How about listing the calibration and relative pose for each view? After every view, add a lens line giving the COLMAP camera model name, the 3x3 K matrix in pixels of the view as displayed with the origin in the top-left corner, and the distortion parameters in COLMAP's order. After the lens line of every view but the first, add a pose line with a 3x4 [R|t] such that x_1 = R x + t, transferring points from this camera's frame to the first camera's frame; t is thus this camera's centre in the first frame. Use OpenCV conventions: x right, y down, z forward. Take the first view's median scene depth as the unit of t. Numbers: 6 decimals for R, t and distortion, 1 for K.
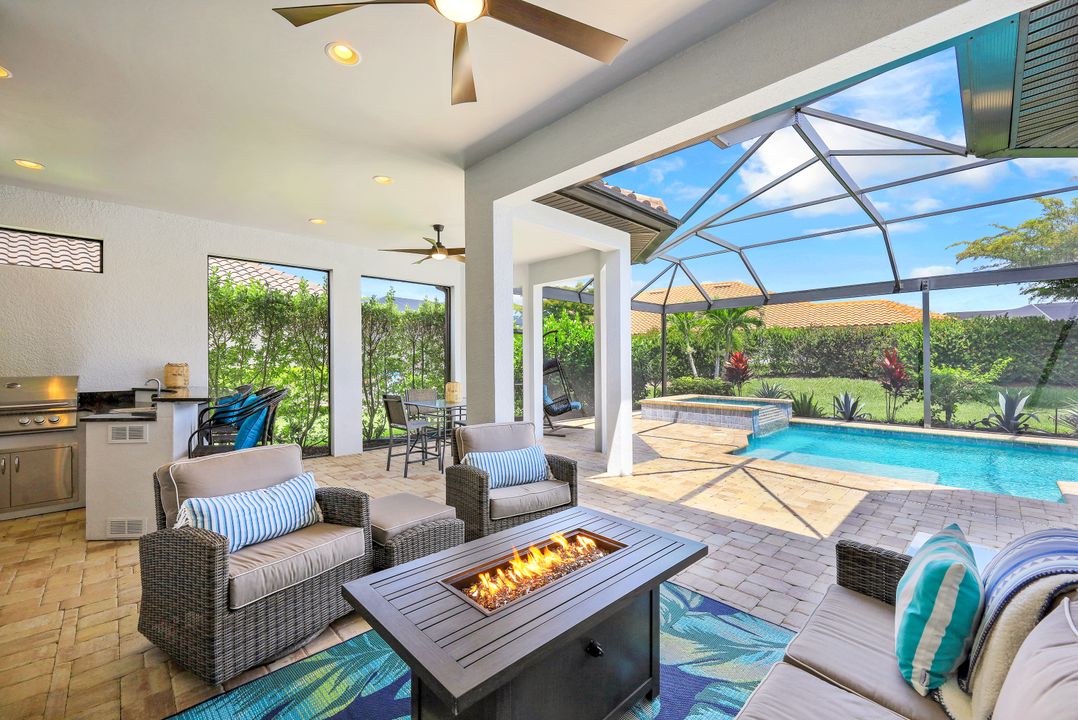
lens RADIAL K [[426.8, 0, 539.0], [0, 426.8, 360.0], [0, 0, 1]] dist [-0.031247, -0.000004]
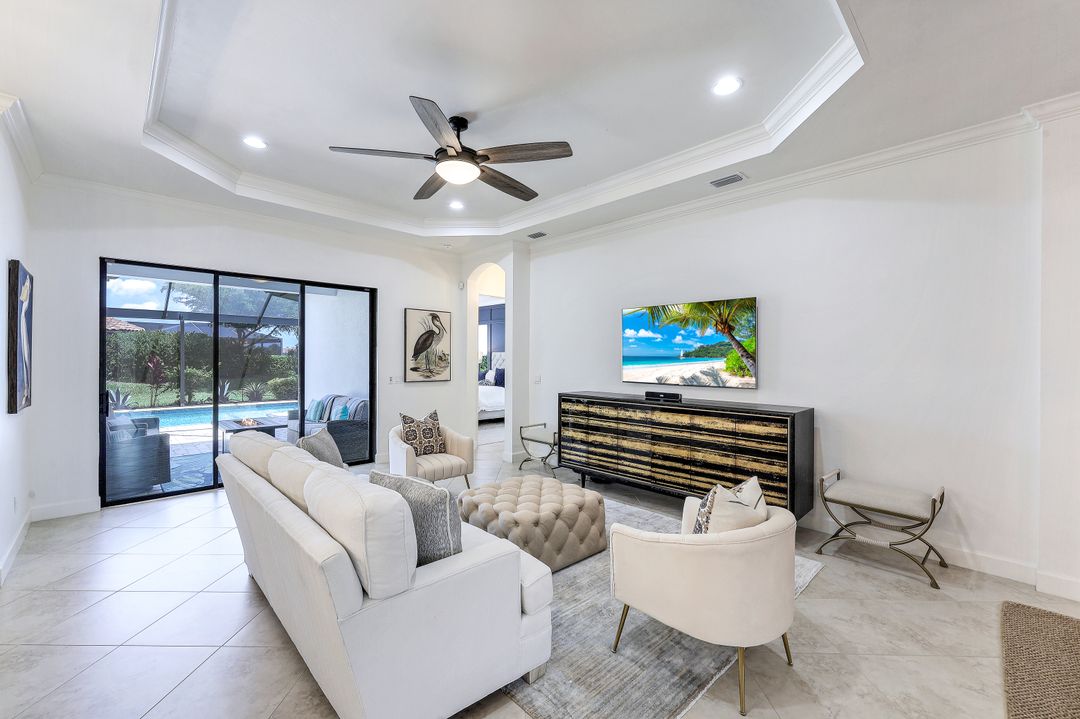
lens RADIAL K [[443.8, 0, 538.0], [0, 443.8, 358.8], [0, 0, 1]] dist [0.002596, 0.000058]
pose [[-0.043051, 0.007635, 0.999044, -0.807083], [-0.010987, 0.999907, -0.008115, -0.019649], [-0.999012, -0.011326, -0.042963, -0.288158]]
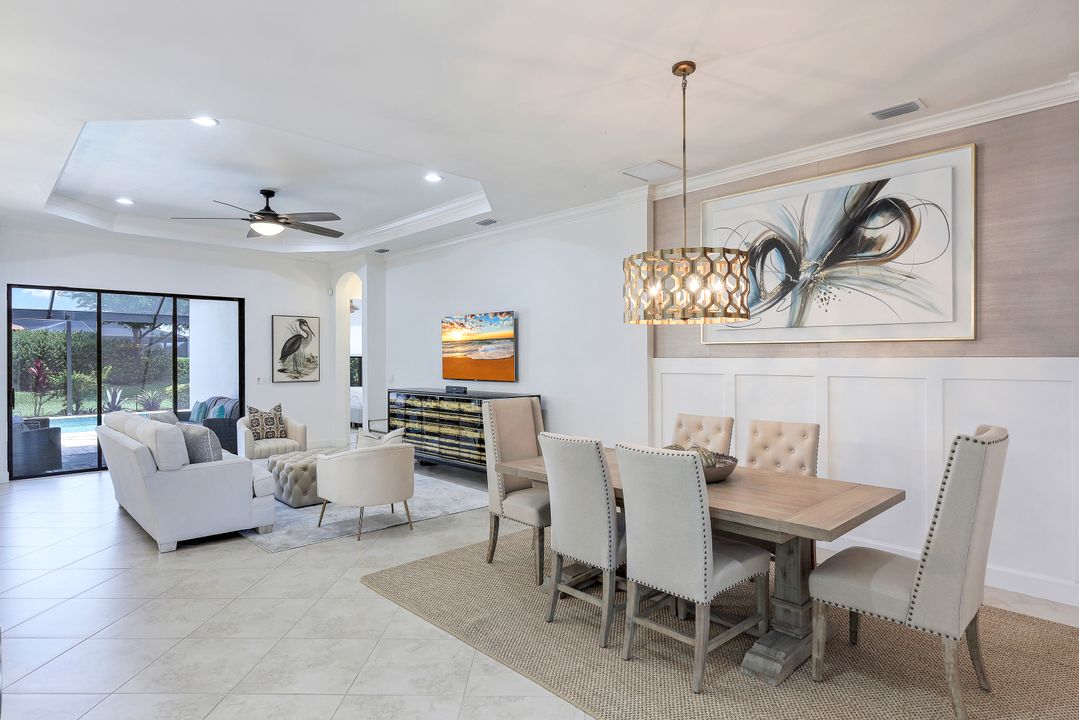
lens RADIAL K [[599.2, 0, 538.3], [0, 599.2, 357.2], [0, 0, 1]] dist [0.003554, 0.000610]
pose [[-0.033249, 0.009790, 0.999399, -1.153085], [-0.000907, 0.999951, -0.009826, -0.020126], [-0.999447, -0.001233, -0.033239, -0.535516]]
